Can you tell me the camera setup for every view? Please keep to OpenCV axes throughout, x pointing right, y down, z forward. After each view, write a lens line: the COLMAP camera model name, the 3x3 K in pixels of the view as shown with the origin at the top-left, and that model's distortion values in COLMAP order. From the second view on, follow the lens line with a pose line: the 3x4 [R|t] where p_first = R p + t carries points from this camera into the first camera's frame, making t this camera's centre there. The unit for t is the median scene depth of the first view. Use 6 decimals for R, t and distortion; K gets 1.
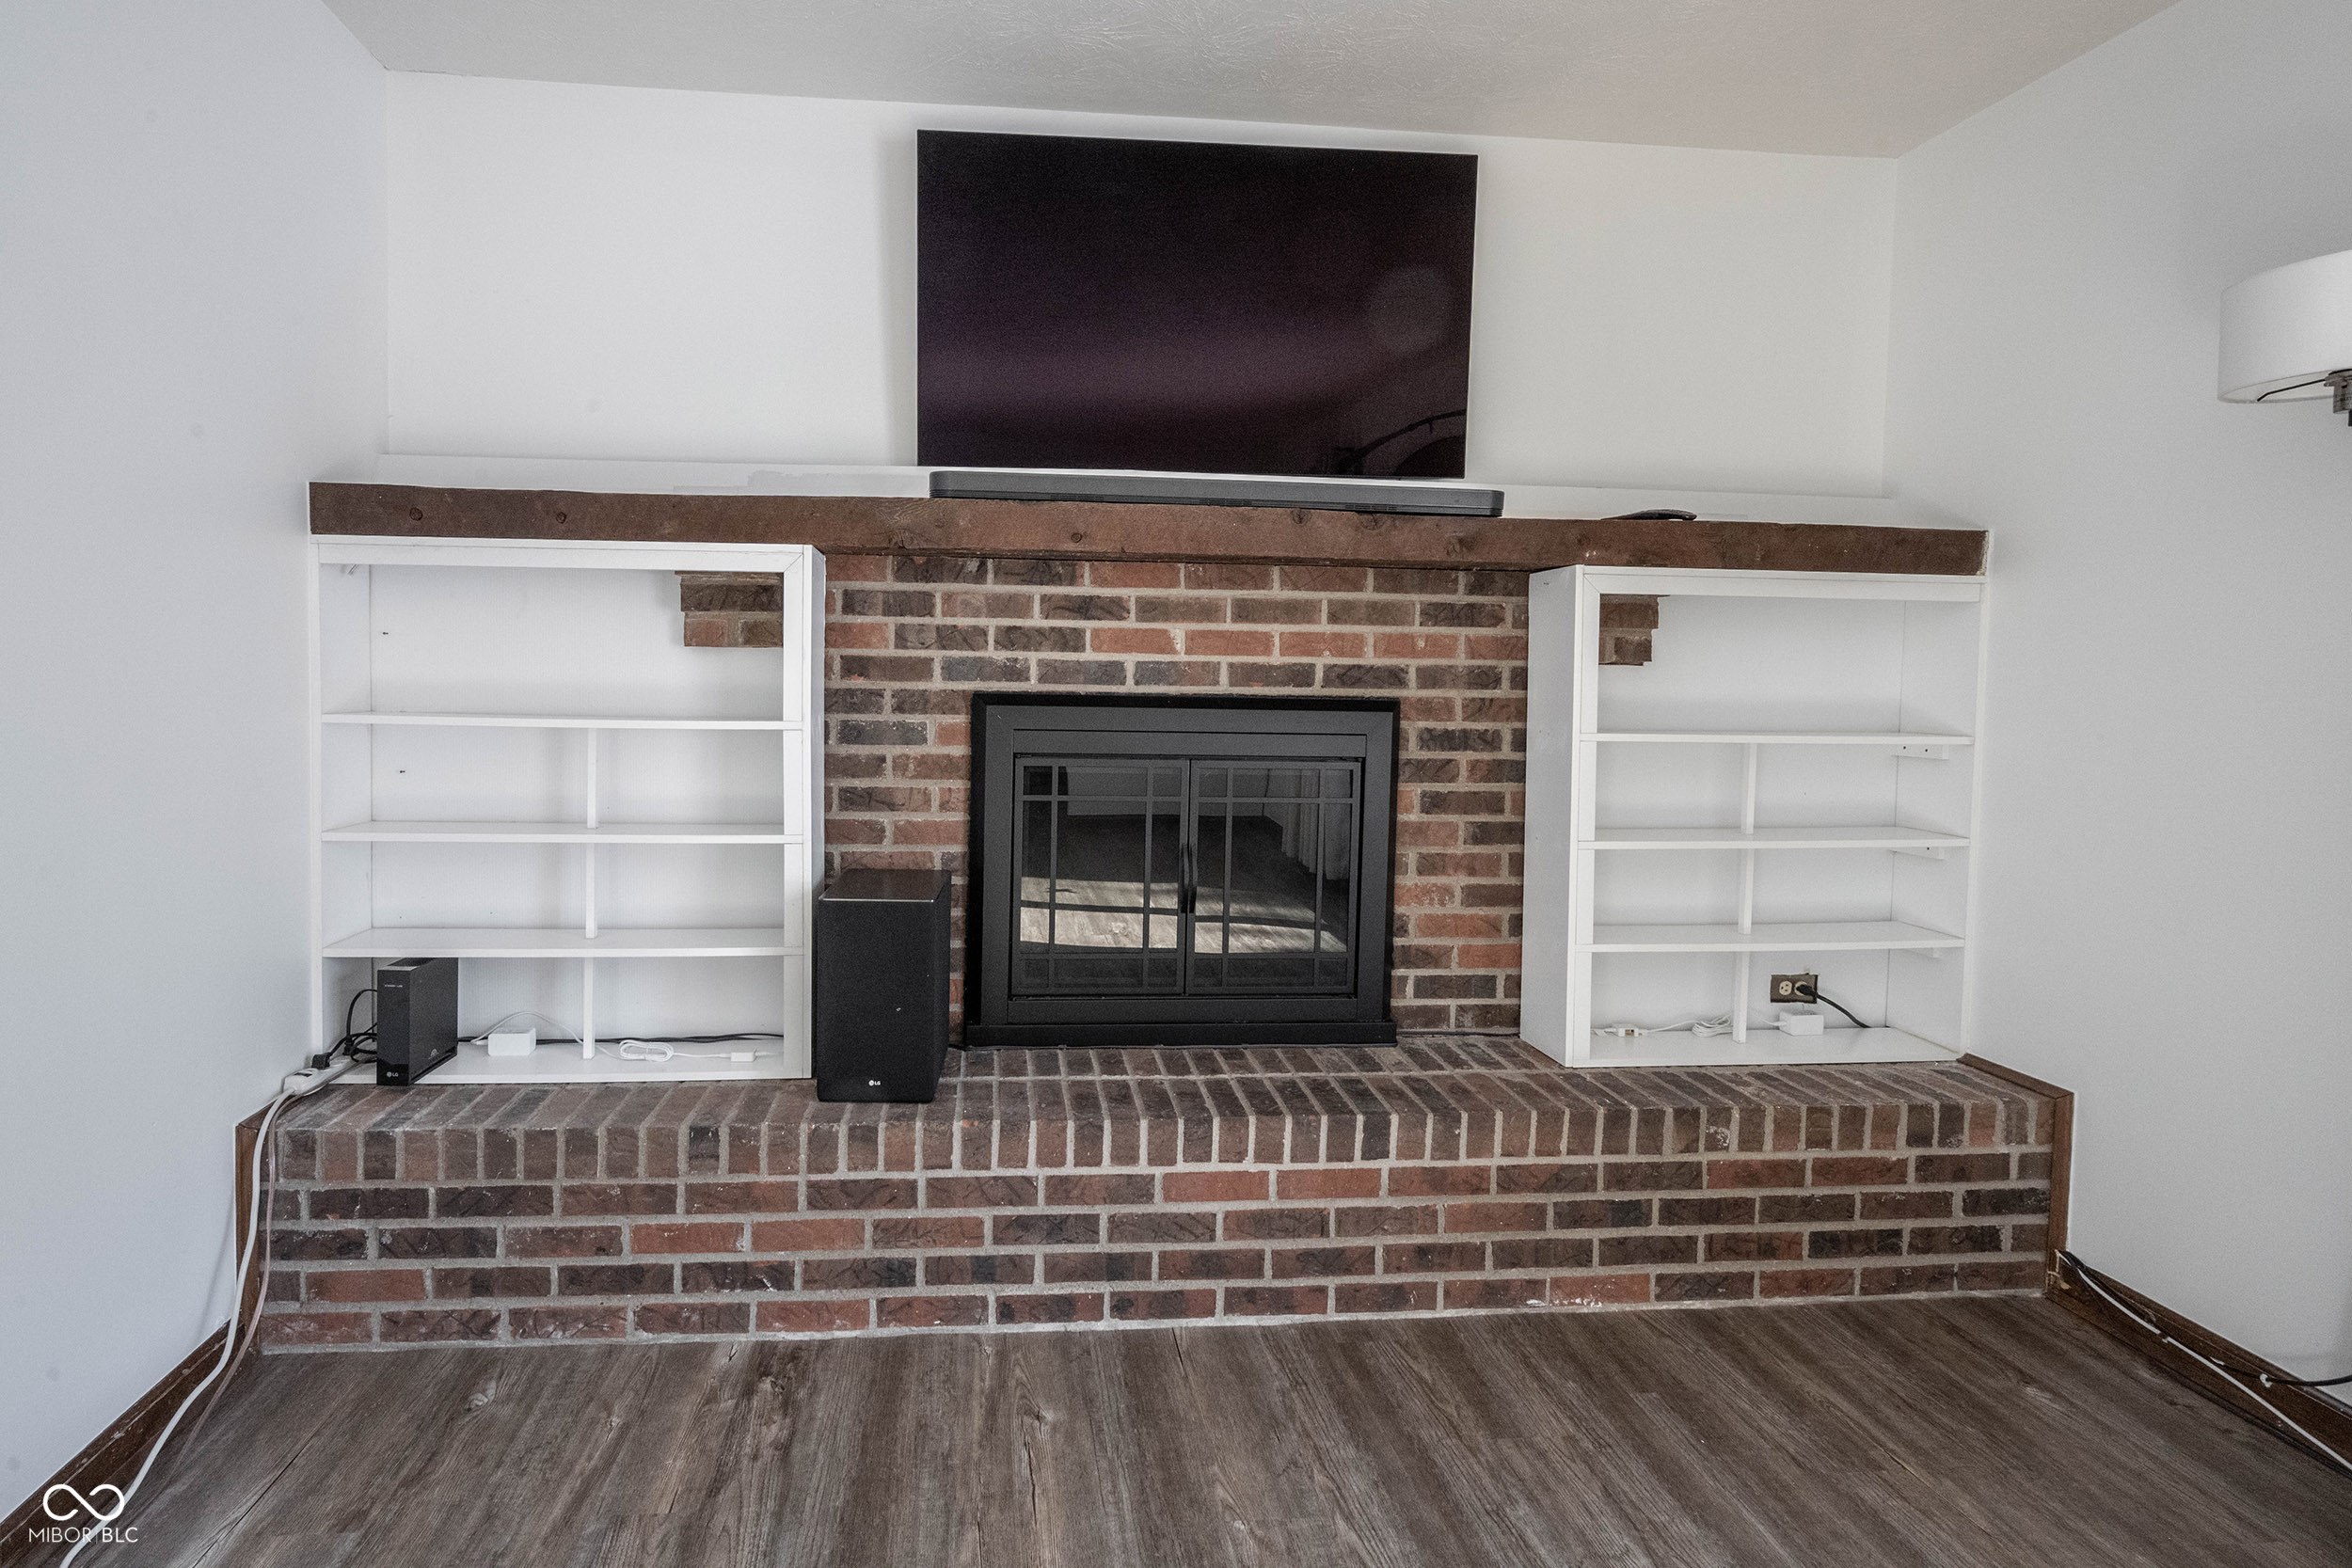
lens RADIAL K [[1278.6, 0, 1172.9], [0, 1278.6, 744.7], [0, 0, 1]] dist [0.000342, 0.000146]
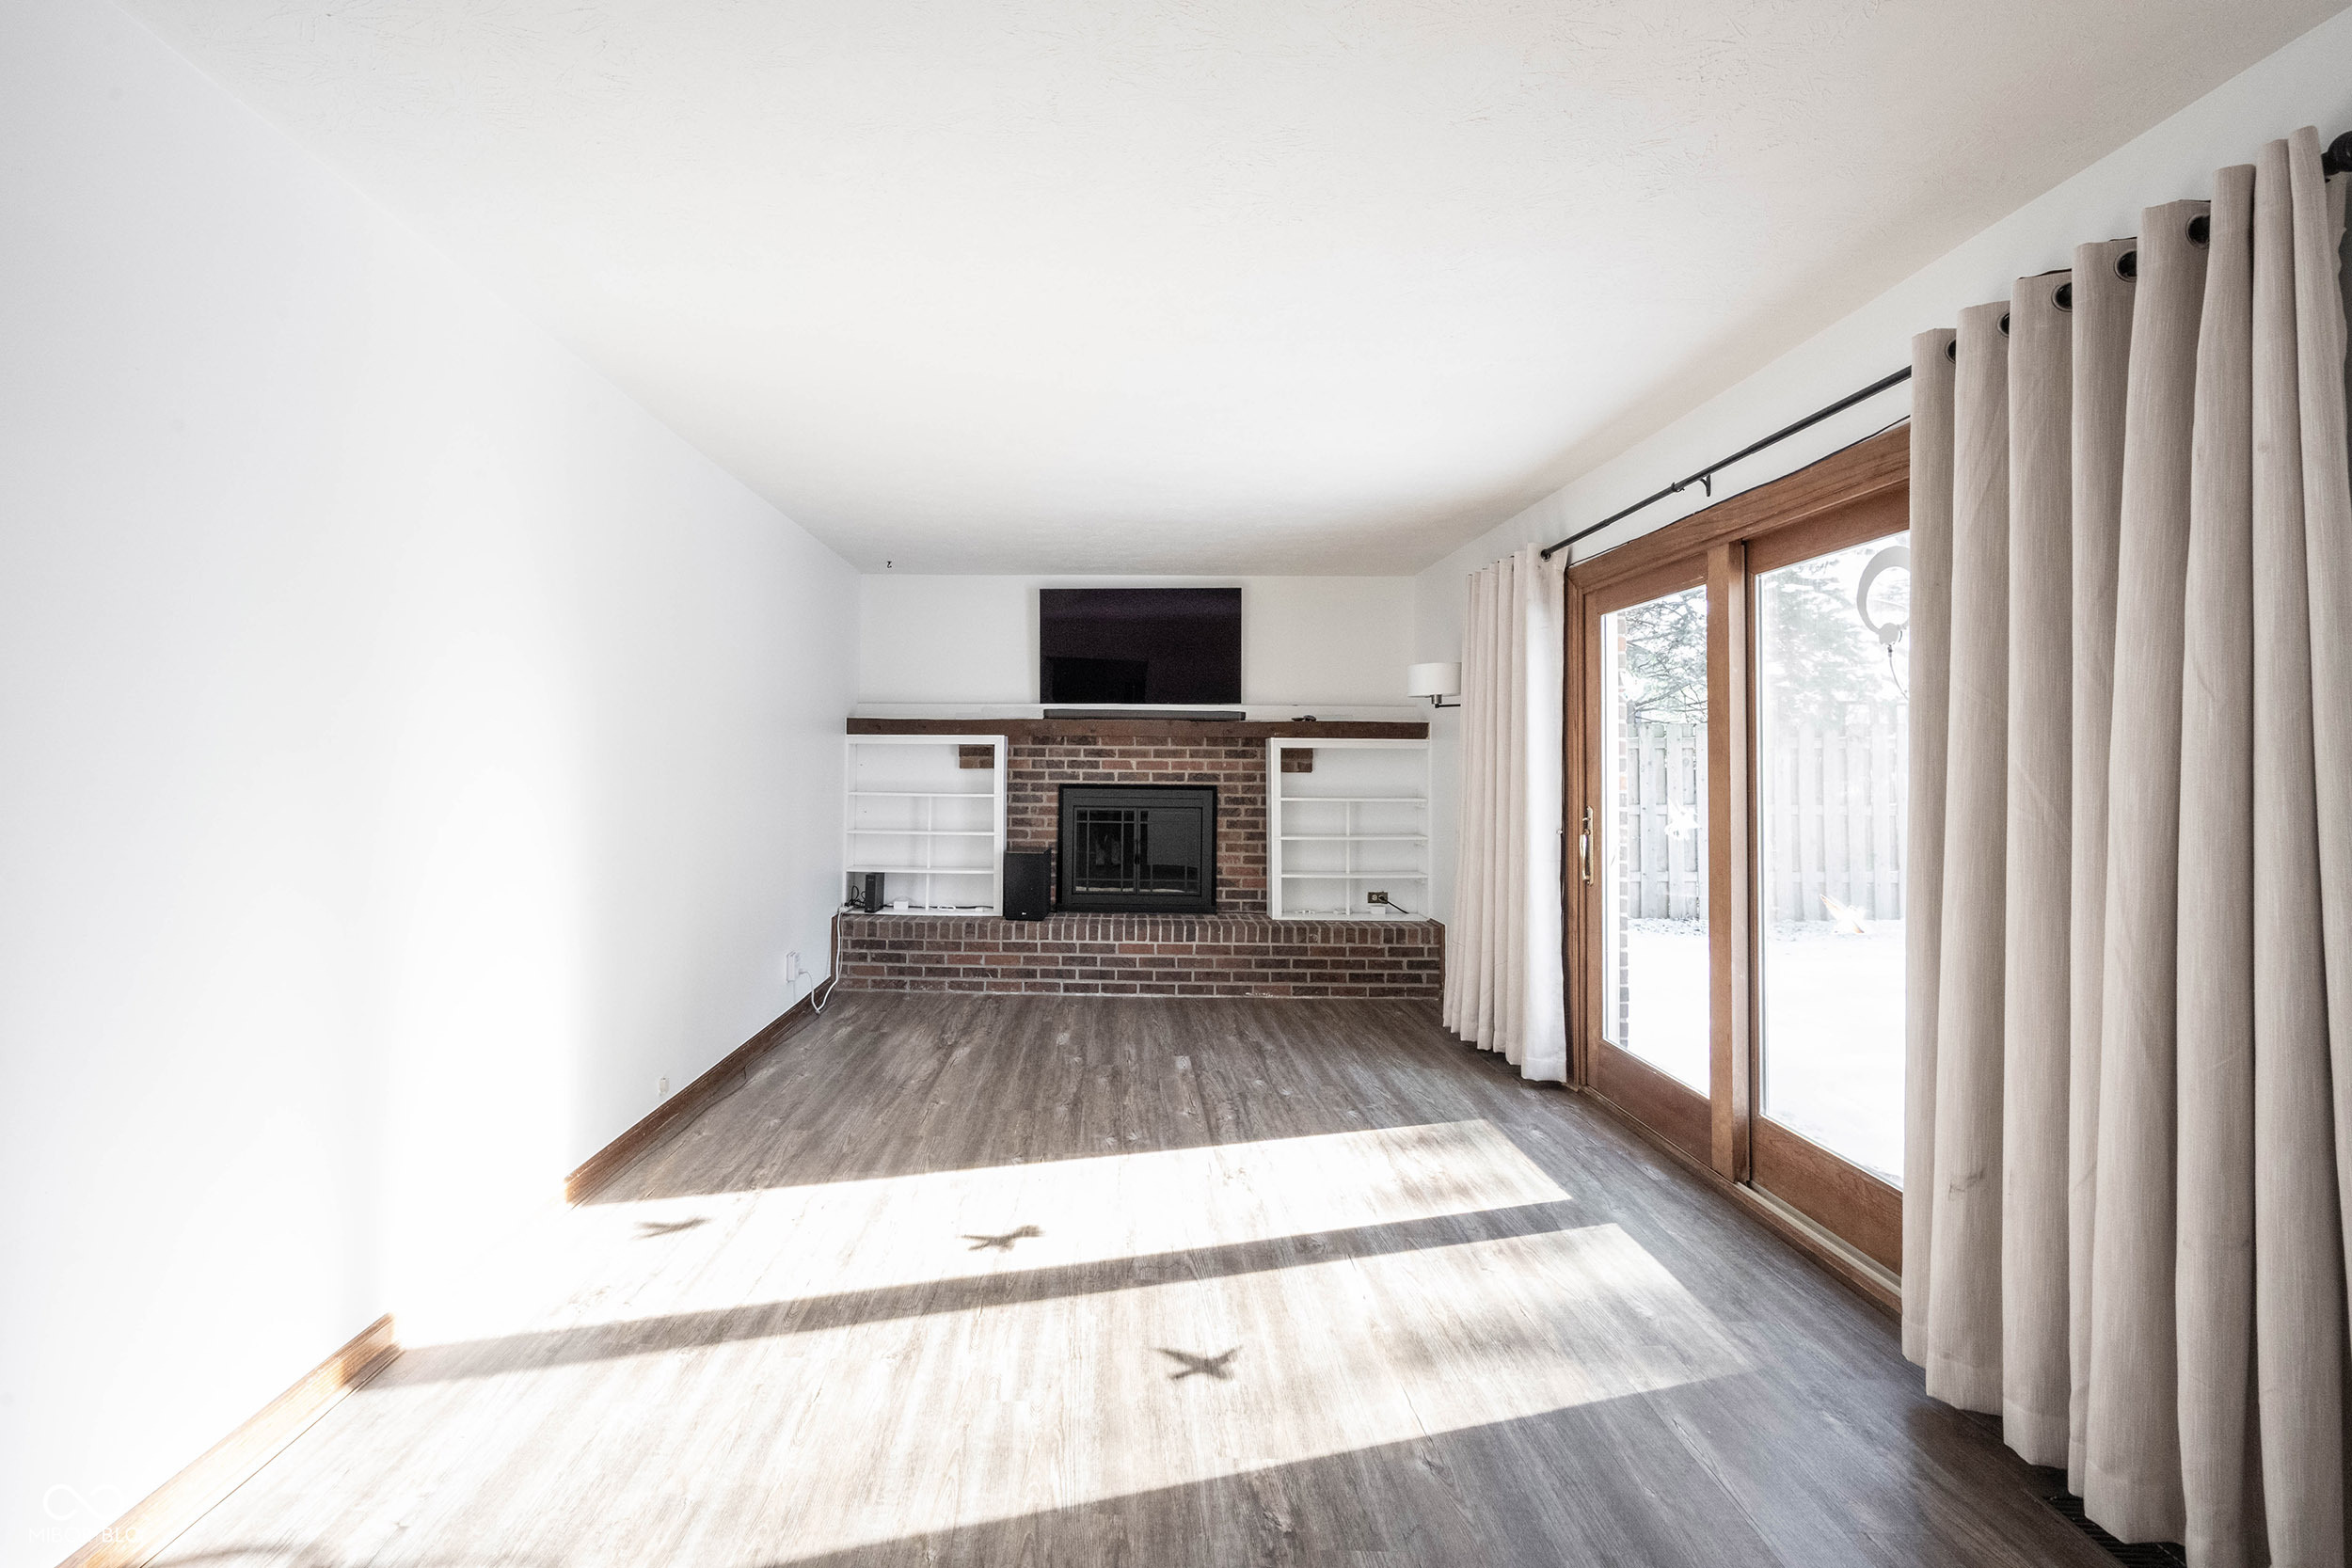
lens RADIAL K [[939.5, 0, 1176.0], [0, 939.5, 784.0], [0, 0, 1]] dist [0.000007, 0.000035]
pose [[0.997522, -0.003850, -0.070249, 0.261399], [0.001411, 0.999395, -0.034738, 0.033448], [0.070341, 0.034553, 0.996924, -1.110461]]
